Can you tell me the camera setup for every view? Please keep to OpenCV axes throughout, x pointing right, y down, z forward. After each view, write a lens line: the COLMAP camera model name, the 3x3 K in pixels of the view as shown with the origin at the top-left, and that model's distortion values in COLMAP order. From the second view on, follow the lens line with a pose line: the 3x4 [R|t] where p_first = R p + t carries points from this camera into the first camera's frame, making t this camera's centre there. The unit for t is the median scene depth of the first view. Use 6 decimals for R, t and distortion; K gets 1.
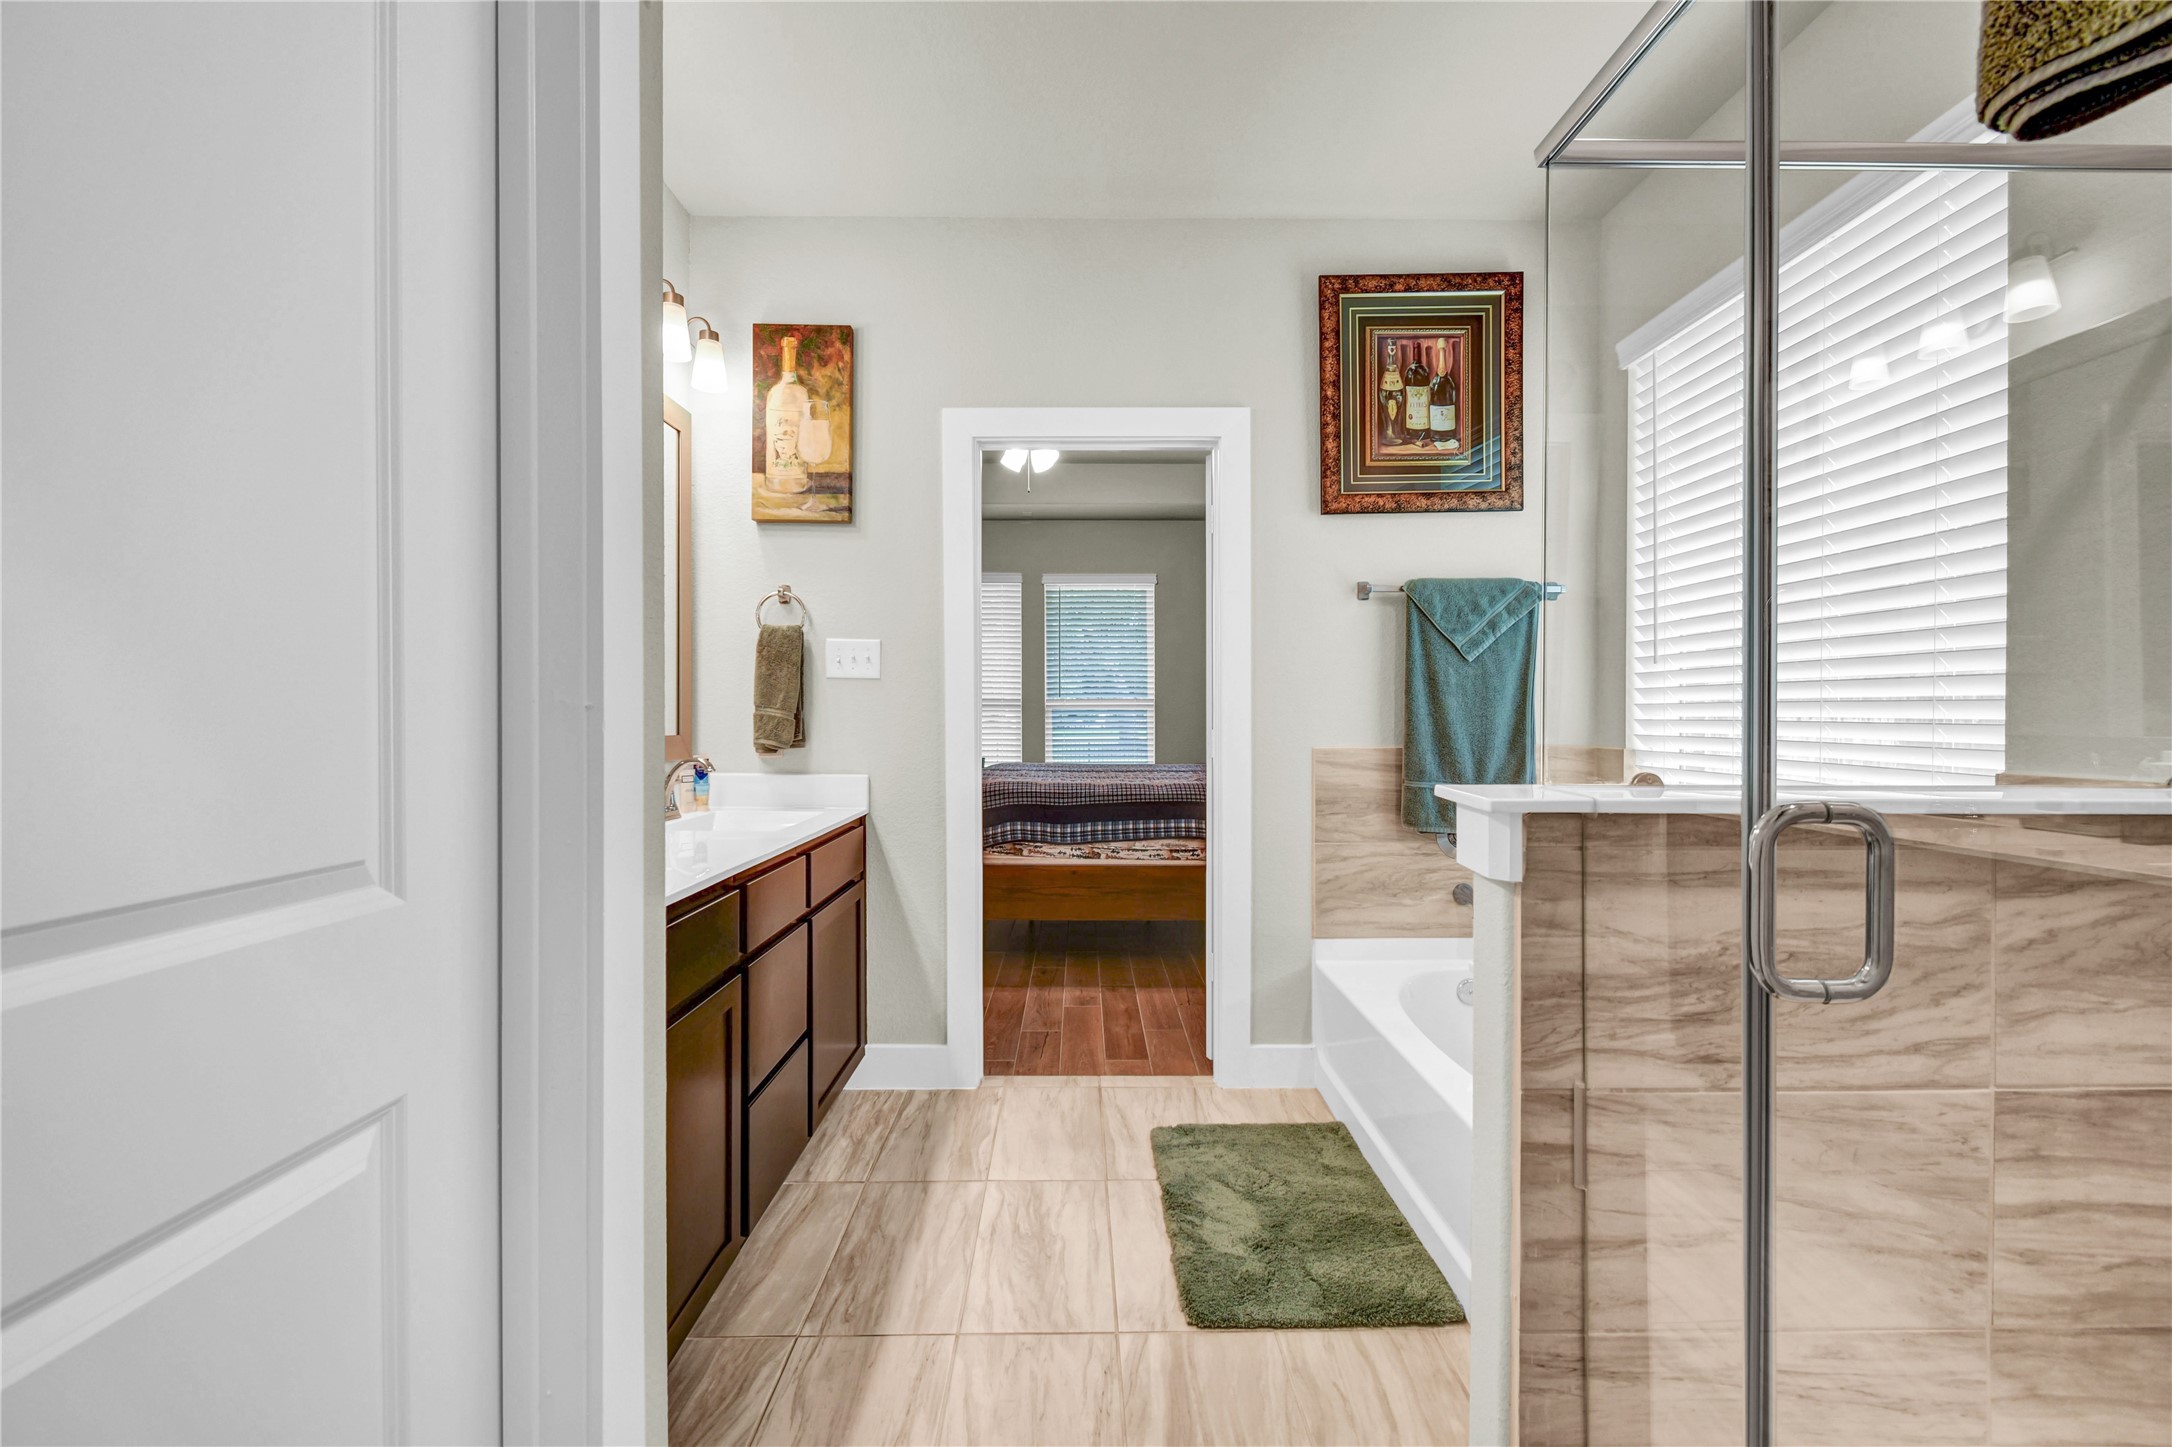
lens RADIAL K [[968.8, 0, 1080.9], [0, 968.8, 719.2], [0, 0, 1]] dist [0.005745, -0.003321]
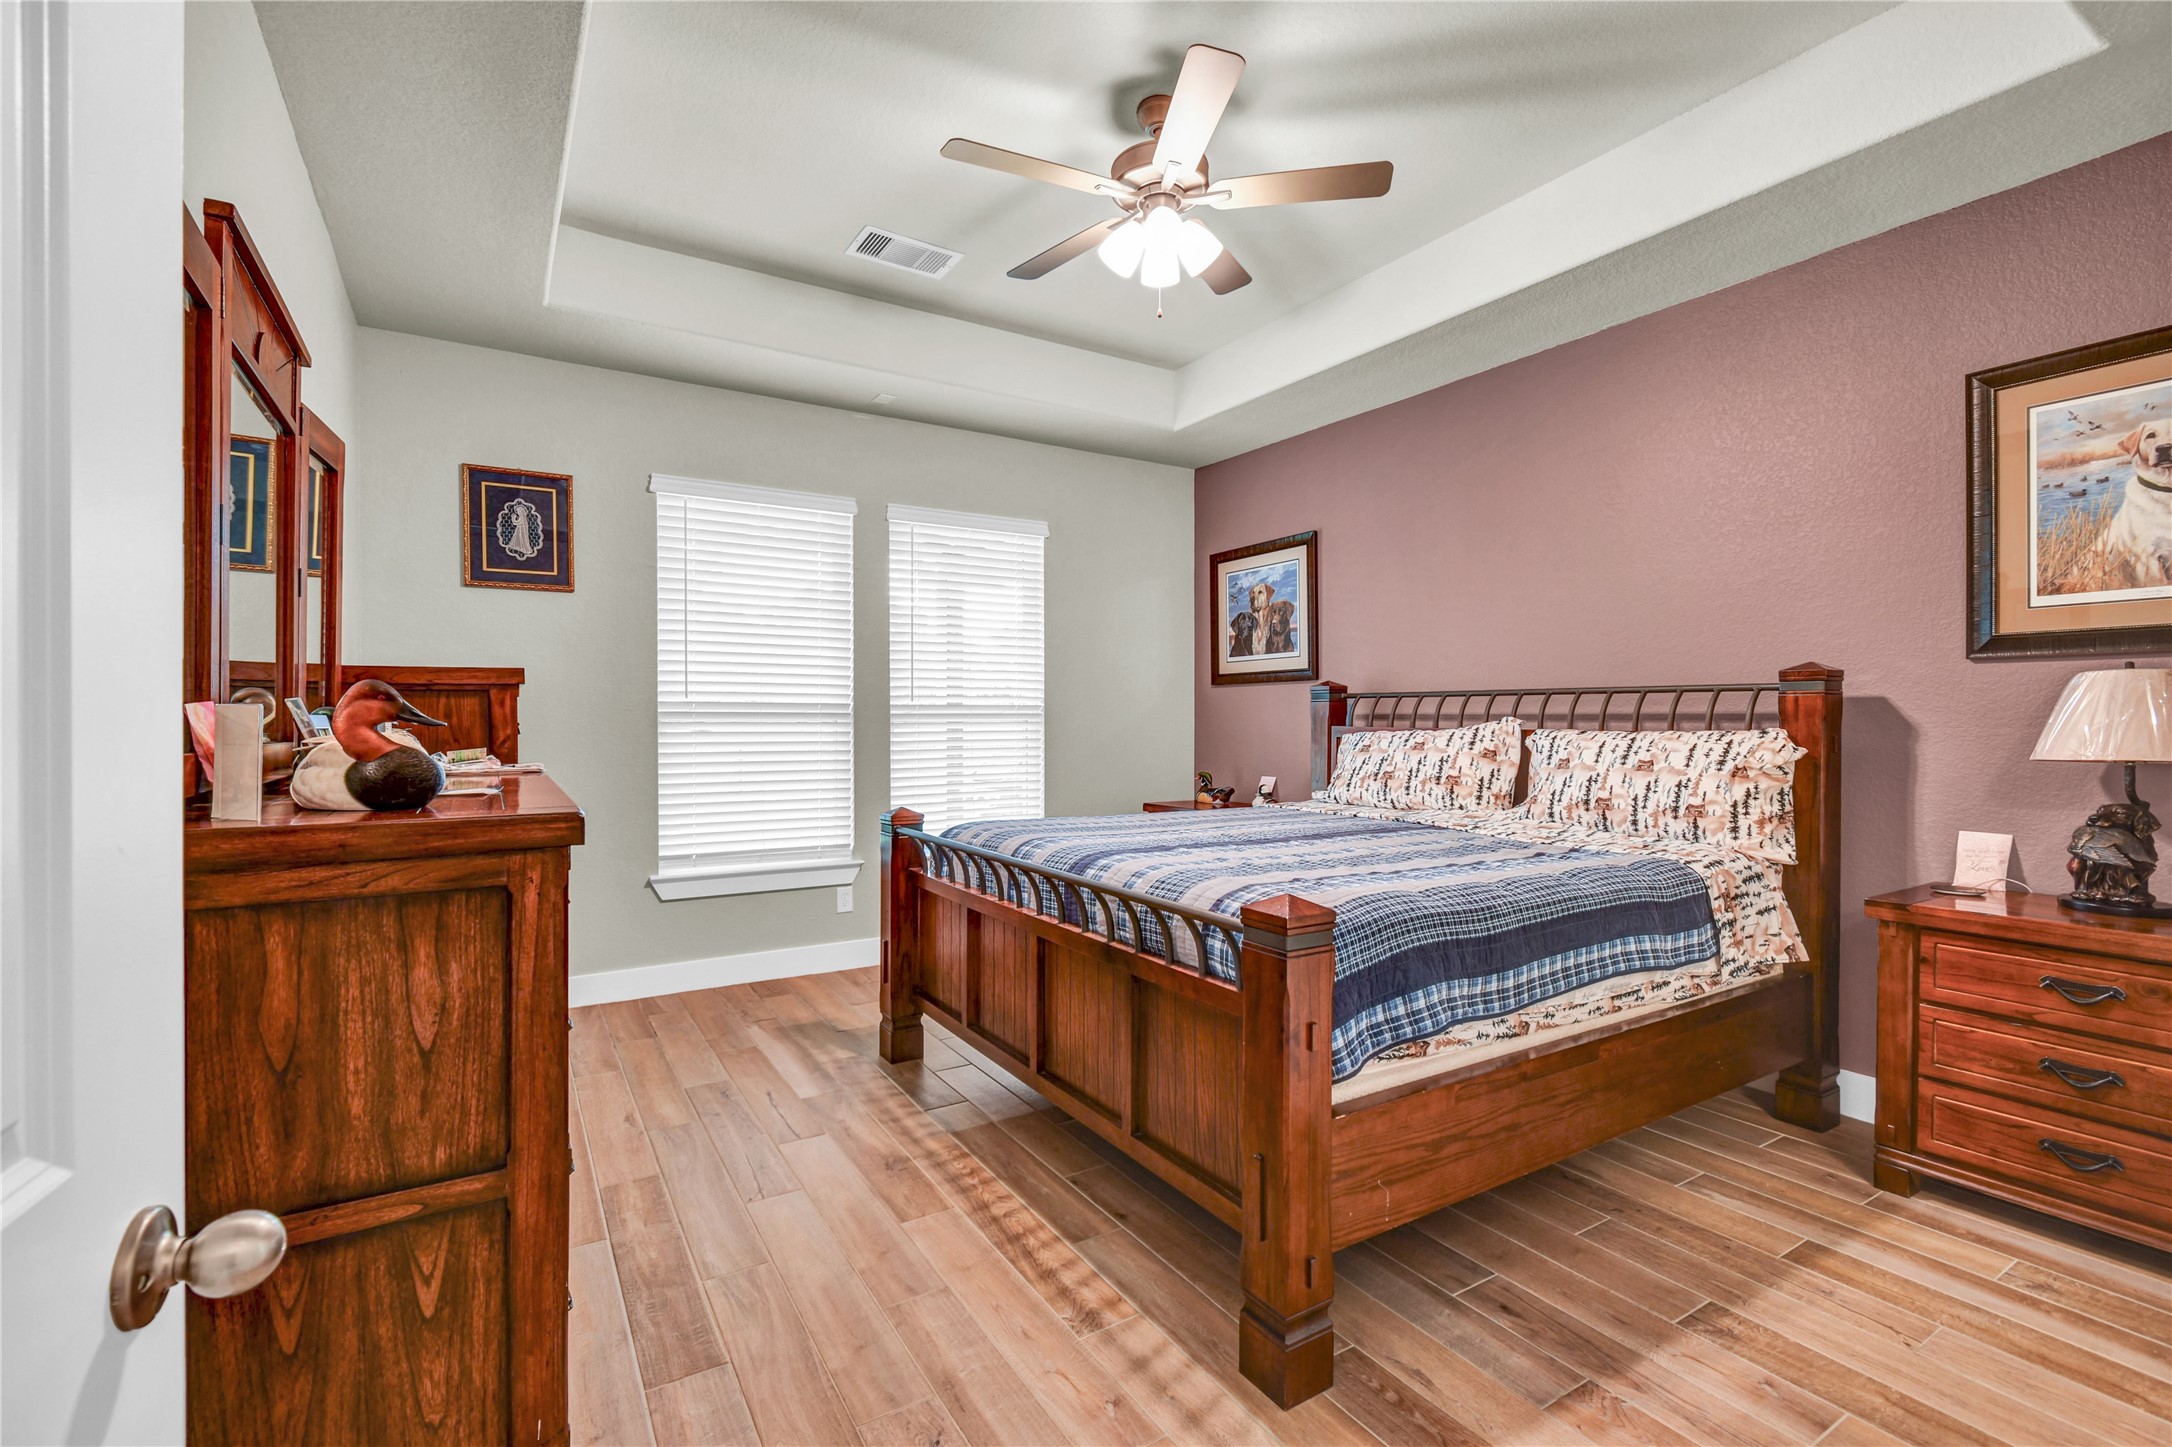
lens RADIAL K [[968.8, 0, 1083.9], [0, 968.8, 719.9], [0, 0, 1]] dist [0.005745, -0.003321]
pose [[0.854953, -0.000663, 0.518705, -0.436956], [0.000958, 0.999999, -0.000302, -0.018502], [-0.518704, 0.000756, 0.854953, 0.691814]]
